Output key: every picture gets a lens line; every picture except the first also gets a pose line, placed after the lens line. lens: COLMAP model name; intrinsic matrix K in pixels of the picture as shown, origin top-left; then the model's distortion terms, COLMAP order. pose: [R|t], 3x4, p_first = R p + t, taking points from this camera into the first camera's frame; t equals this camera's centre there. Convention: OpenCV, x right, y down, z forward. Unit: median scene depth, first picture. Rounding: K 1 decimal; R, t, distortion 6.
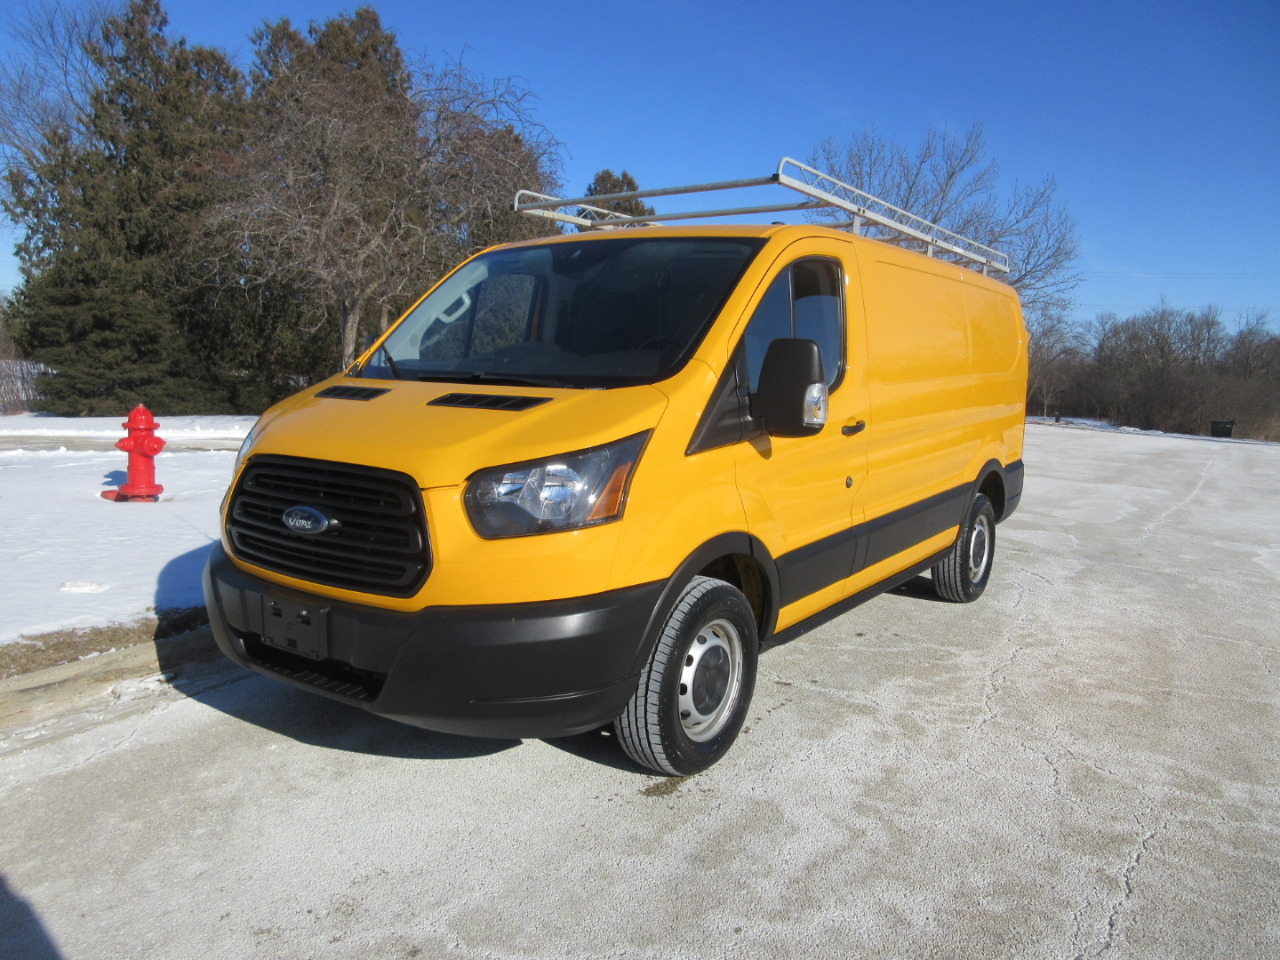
lens RADIAL K [[960.3, 0, 636.5], [0, 960.3, 478.3], [0, 0, 1]] dist [0.004410, 0.005132]
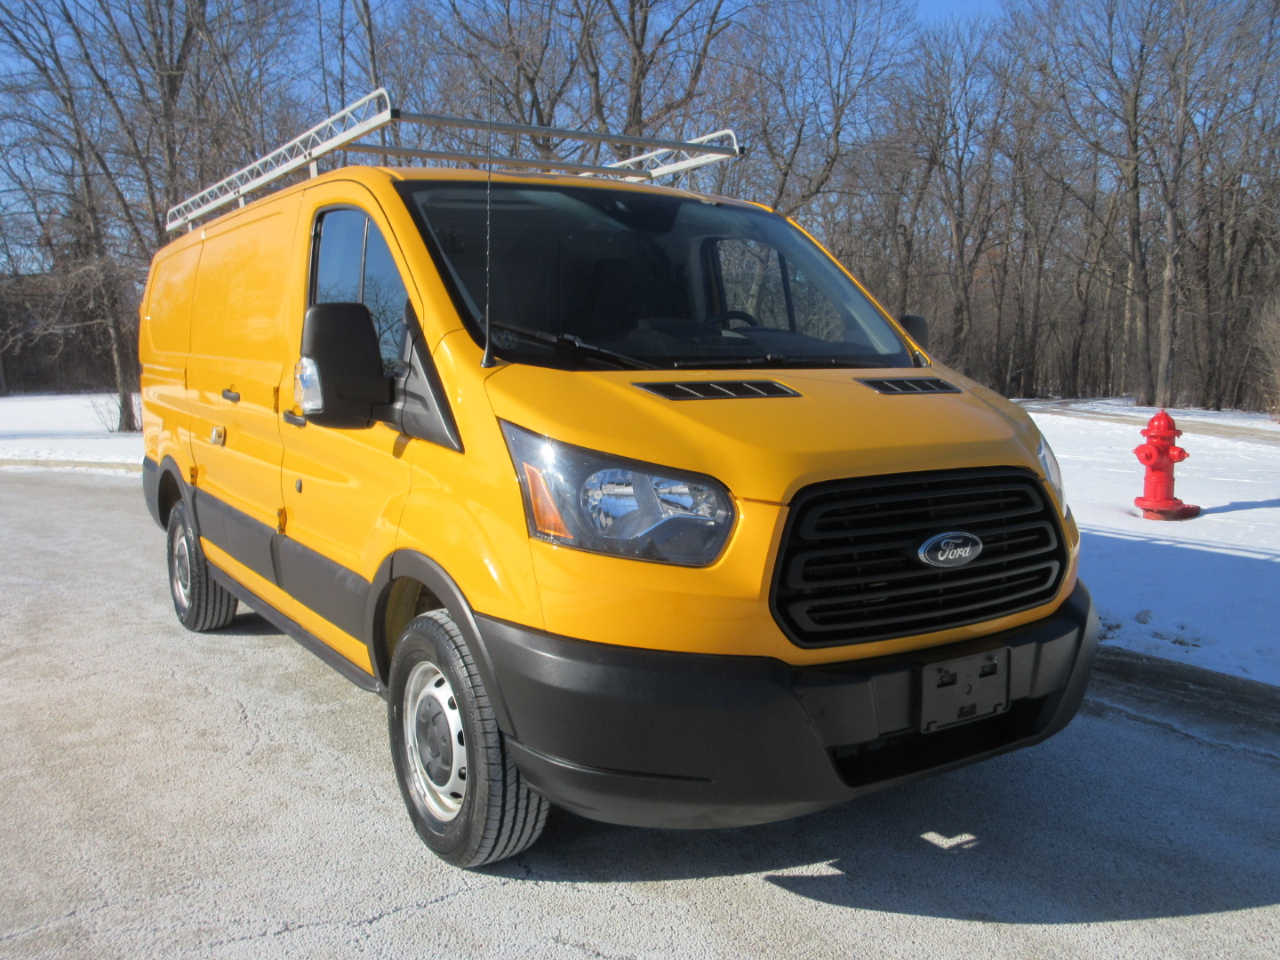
lens RADIAL K [[1103.6, 0, 636.4], [0, 1103.6, 478.8], [0, 0, 1]] dist [0.030050, 0.002412]
pose [[-0.393920, 0.068101, -0.916618, 1.063848], [-0.109951, 0.986599, 0.120553, -0.140796], [0.912545, 0.148272, -0.381153, 1.585514]]
